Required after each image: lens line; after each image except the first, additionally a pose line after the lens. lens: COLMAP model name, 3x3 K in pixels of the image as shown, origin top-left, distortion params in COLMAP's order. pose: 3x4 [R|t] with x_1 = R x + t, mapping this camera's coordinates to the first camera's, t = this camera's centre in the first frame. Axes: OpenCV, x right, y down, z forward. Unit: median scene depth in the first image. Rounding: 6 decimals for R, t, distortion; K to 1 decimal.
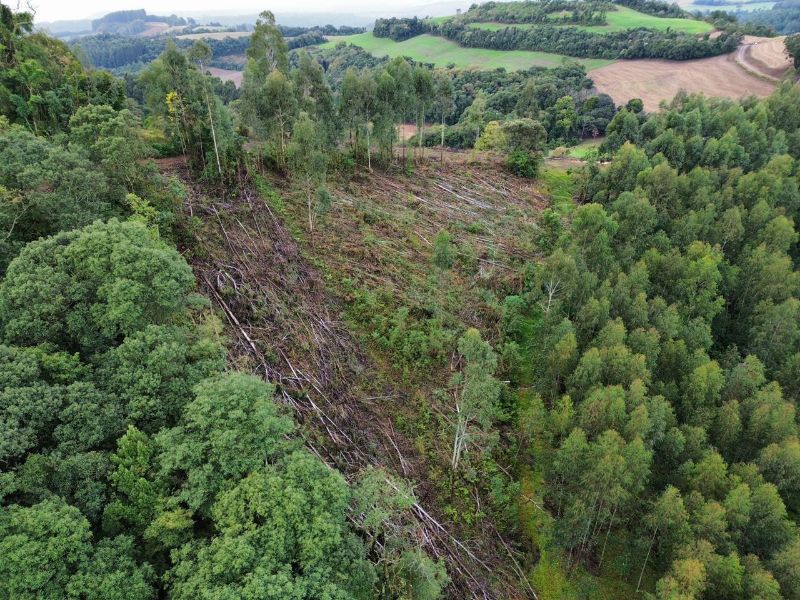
lens RADIAL K [[563.5, 0, 399.8], [0, 563.5, 302.3], [0, 0, 1]] dist [0.067228, -0.054312]
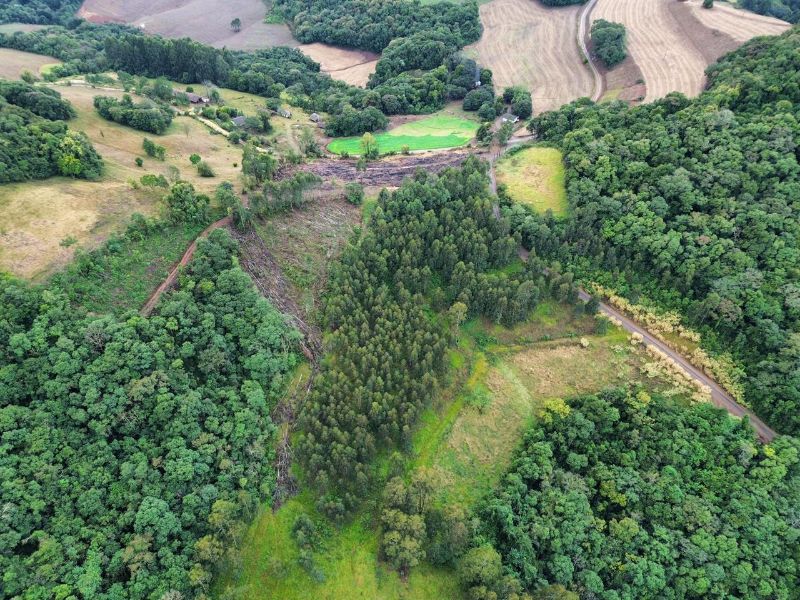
lens RADIAL K [[563.5, 0, 398.4], [0, 563.5, 297.9], [0, 0, 1]] dist [0.067228, -0.054312]
pose [[0.998612, -0.022488, 0.047635, 0.472278], [0.009668, 0.967180, 0.253908, -0.757244], [-0.051781, -0.253095, 0.966055, -2.658448]]
